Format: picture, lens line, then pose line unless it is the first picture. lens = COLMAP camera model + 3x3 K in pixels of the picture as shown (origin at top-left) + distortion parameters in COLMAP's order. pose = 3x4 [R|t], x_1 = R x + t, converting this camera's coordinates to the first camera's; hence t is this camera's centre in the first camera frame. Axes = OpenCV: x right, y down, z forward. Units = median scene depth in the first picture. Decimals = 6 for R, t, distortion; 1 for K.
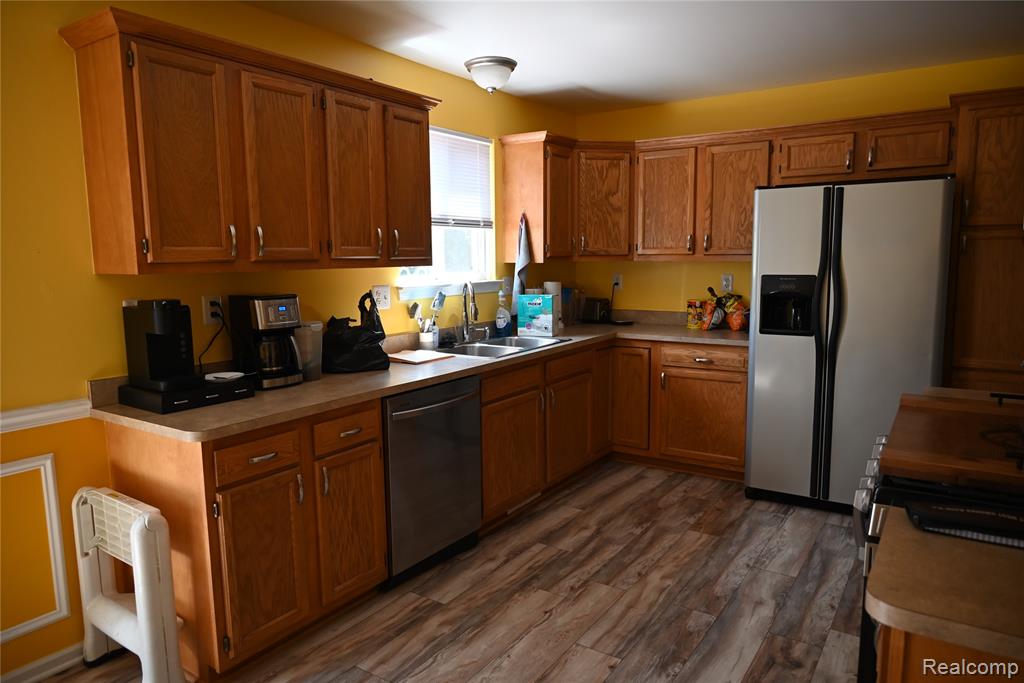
lens RADIAL K [[669.0, 0, 509.3], [0, 669.0, 341.5], [0, 0, 1]] dist [-0.004815, -0.009072]
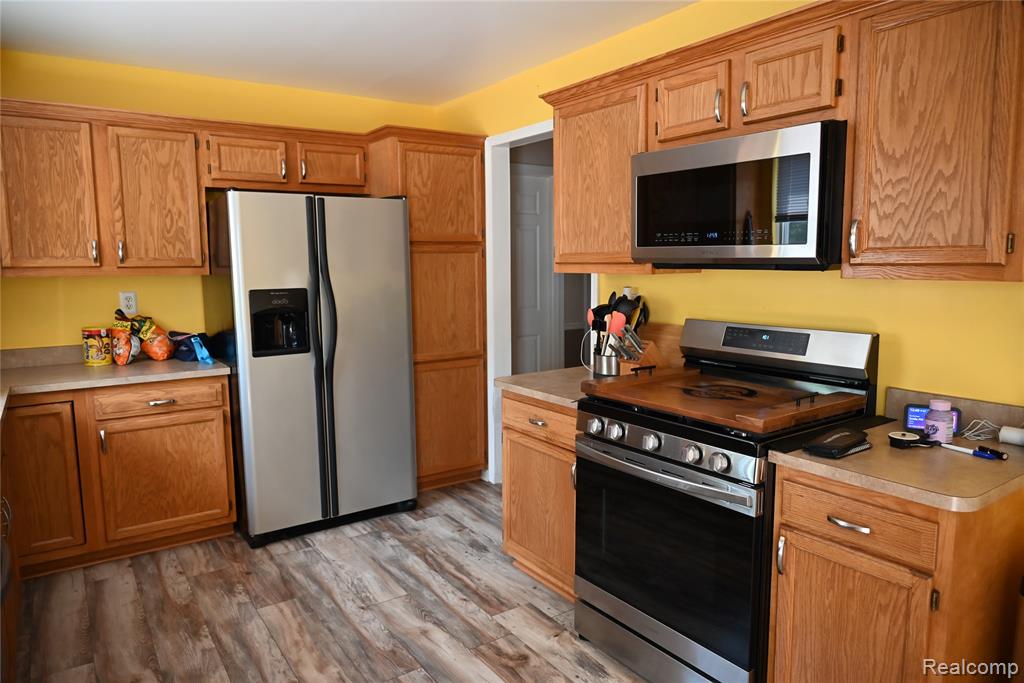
lens RADIAL K [[669.0, 0, 510.5], [0, 669.0, 342.4], [0, 0, 1]] dist [-0.004815, -0.009072]
pose [[0.362382, -0.105831, 0.926002, -0.295717], [0.122337, 0.990338, 0.065309, -0.045107], [-0.923966, 0.089617, 0.371828, 0.352091]]
